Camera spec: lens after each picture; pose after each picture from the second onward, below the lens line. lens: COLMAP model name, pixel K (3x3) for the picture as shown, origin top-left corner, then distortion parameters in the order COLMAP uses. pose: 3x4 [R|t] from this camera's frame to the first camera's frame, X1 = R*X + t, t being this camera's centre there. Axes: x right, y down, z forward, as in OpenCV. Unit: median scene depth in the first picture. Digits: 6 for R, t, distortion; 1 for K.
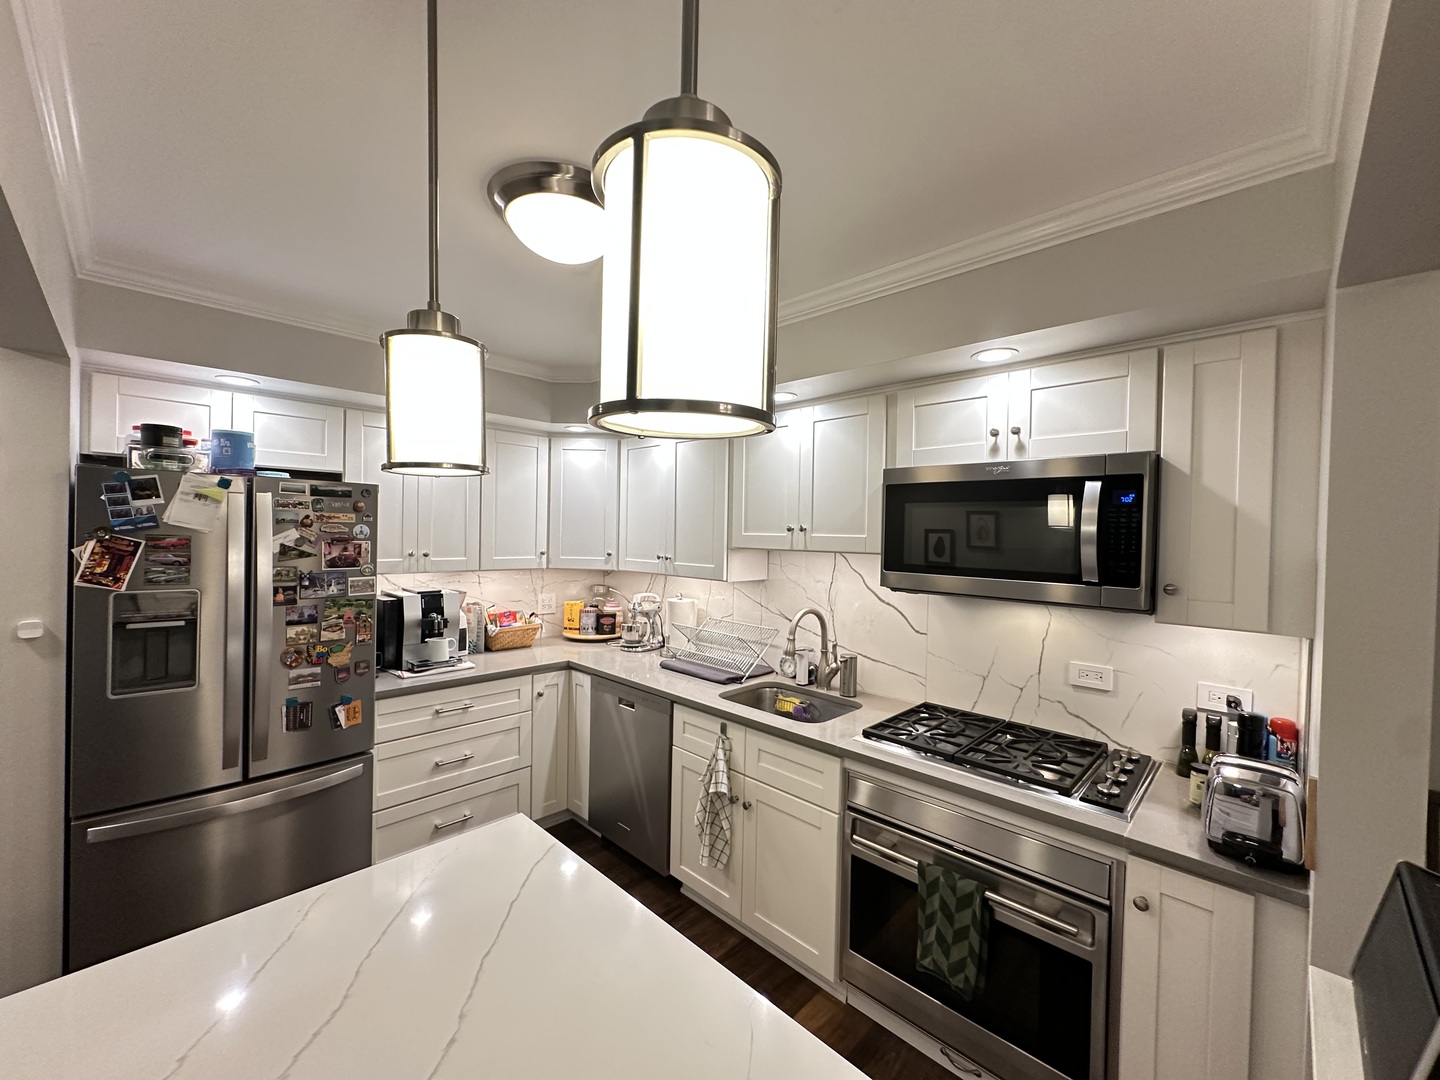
lens RADIAL K [[573.8, 0, 716.5], [0, 573.8, 537.7], [0, 0, 1]] dist [-0.004524, 0.000525]
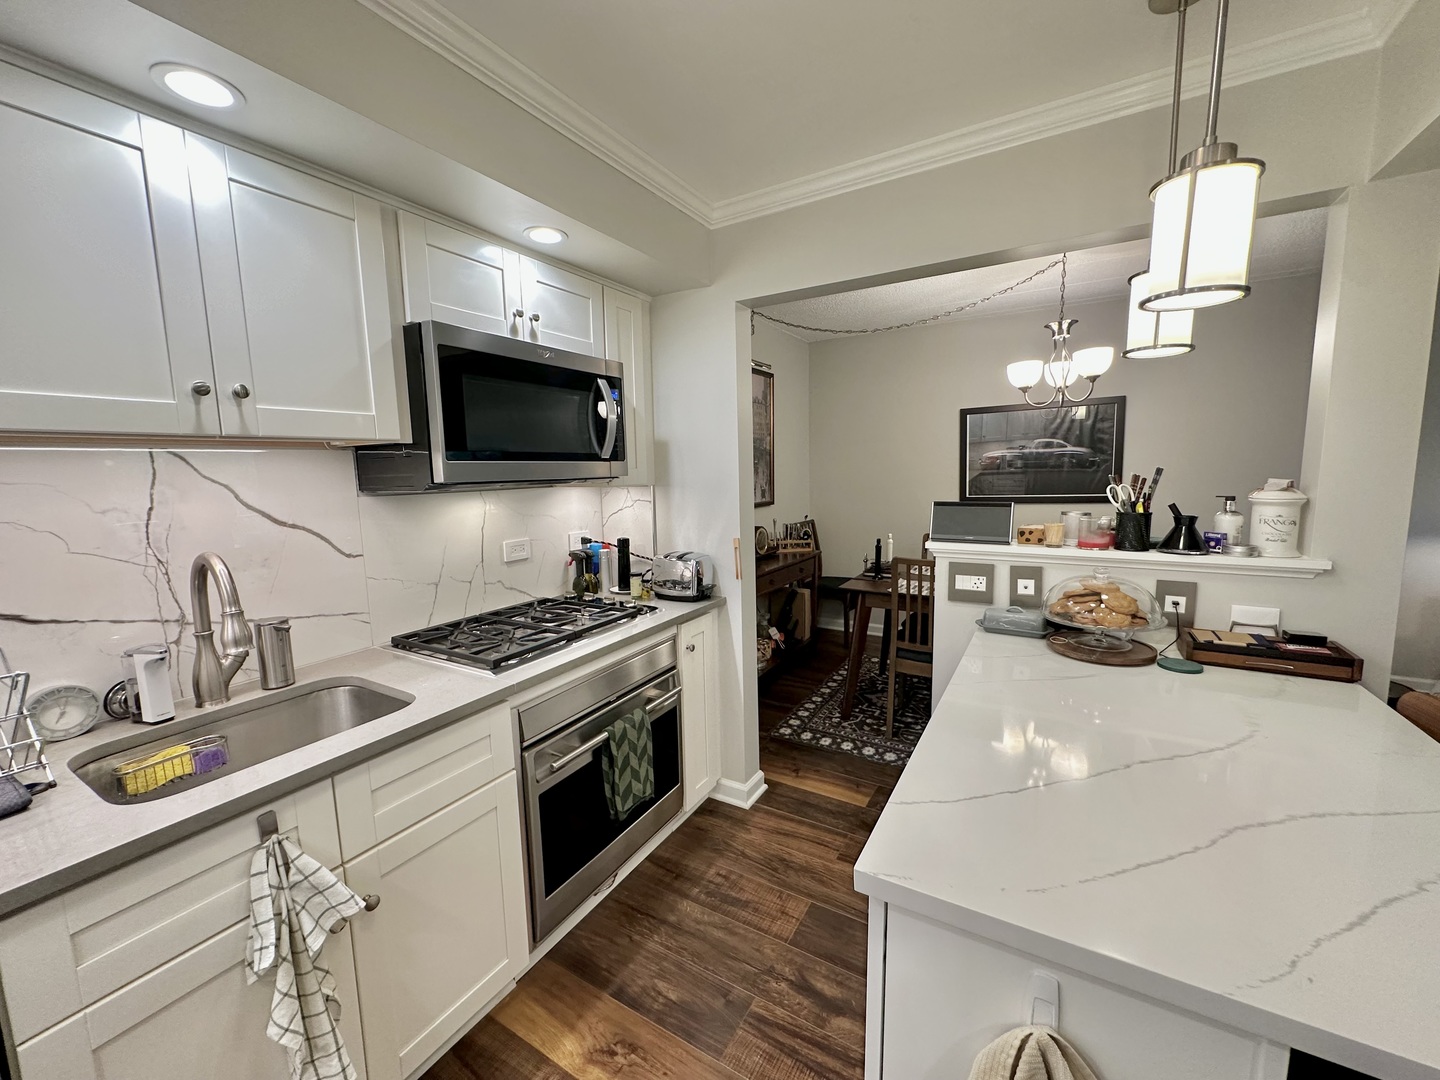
lens RADIAL K [[573.8, 0, 717.0], [0, 573.8, 539.4], [0, 0, 1]] dist [-0.004524, 0.000525]
pose [[-0.237371, -0.132336, 0.962363, -0.516453], [0.032012, 0.989074, 0.143905, 0.061366], [-0.970891, 0.064966, -0.230541, 0.808911]]
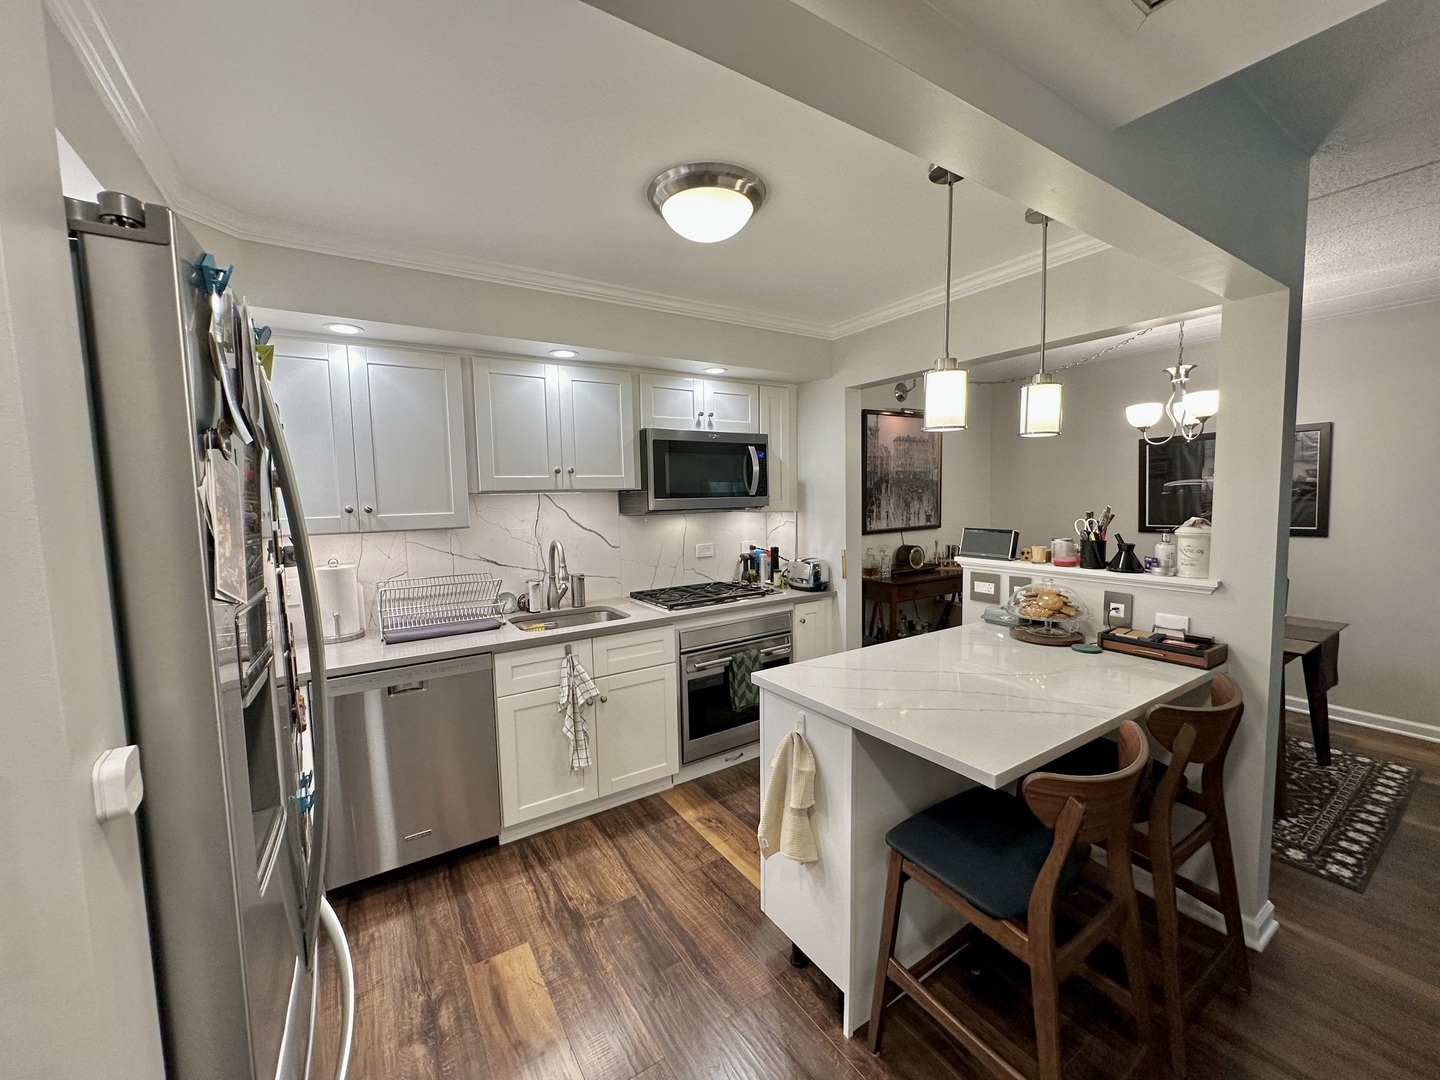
lens RADIAL K [[573.8, 0, 717.1], [0, 573.8, 540.1], [0, 0, 1]] dist [-0.004524, 0.000525]
pose [[0.215938, -0.101819, 0.971084, -1.069396], [0.039532, 0.994644, 0.095499, 0.028166], [-0.975606, 0.017768, 0.218807, 0.510280]]
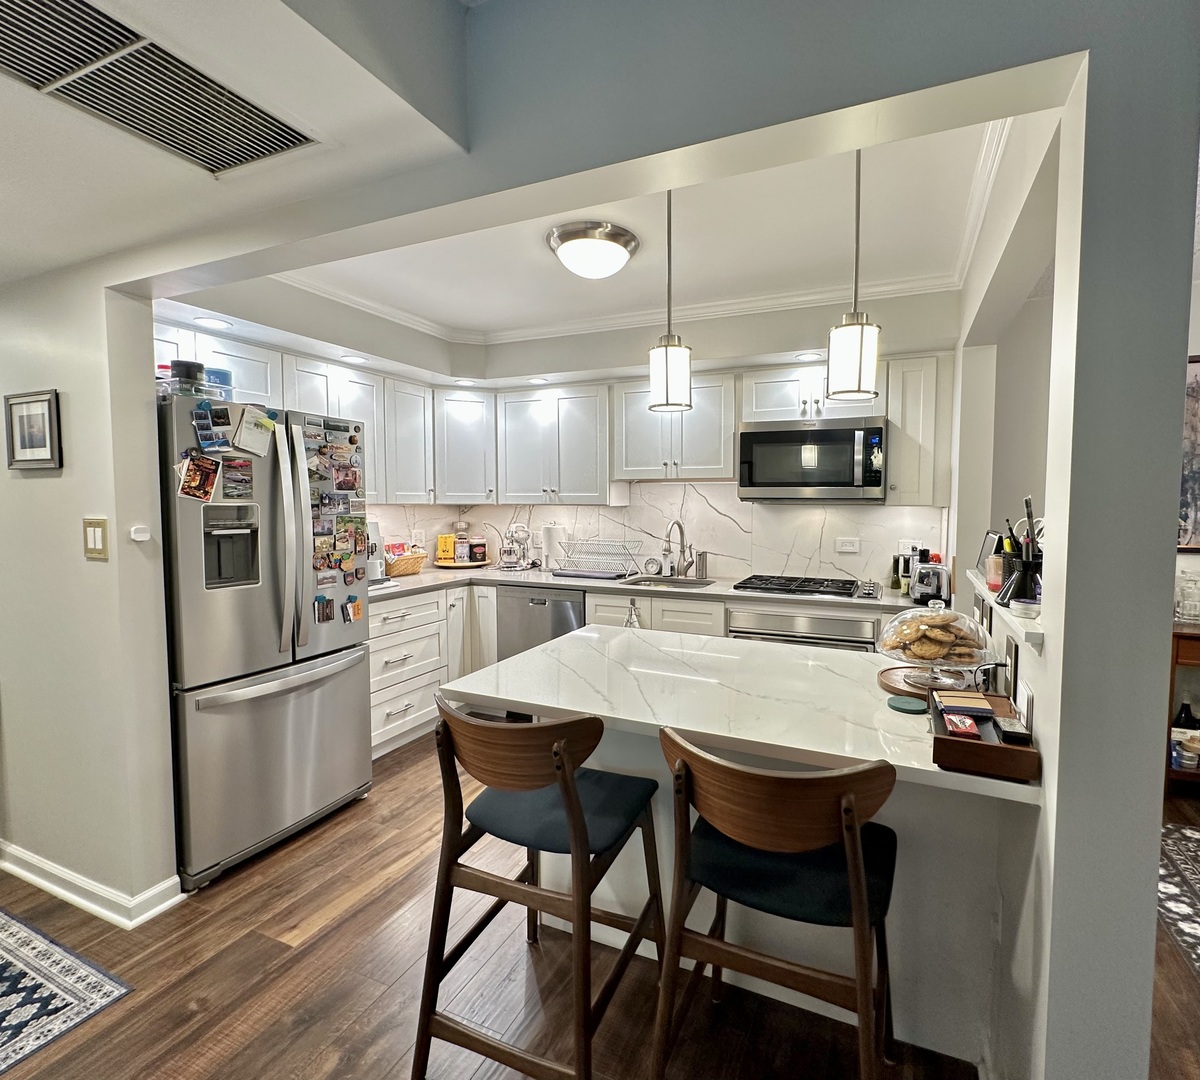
lens RADIAL K [[586.3, 0, 653.0], [0, 586.3, 527.5], [0, 0, 1]] dist [0.001703, -0.000993]
pose [[0.925955, -0.034859, 0.376022, -0.526035], [0.018937, 0.998764, 0.045958, 0.087134], [-0.377160, -0.035435, 0.925470, -0.399227]]
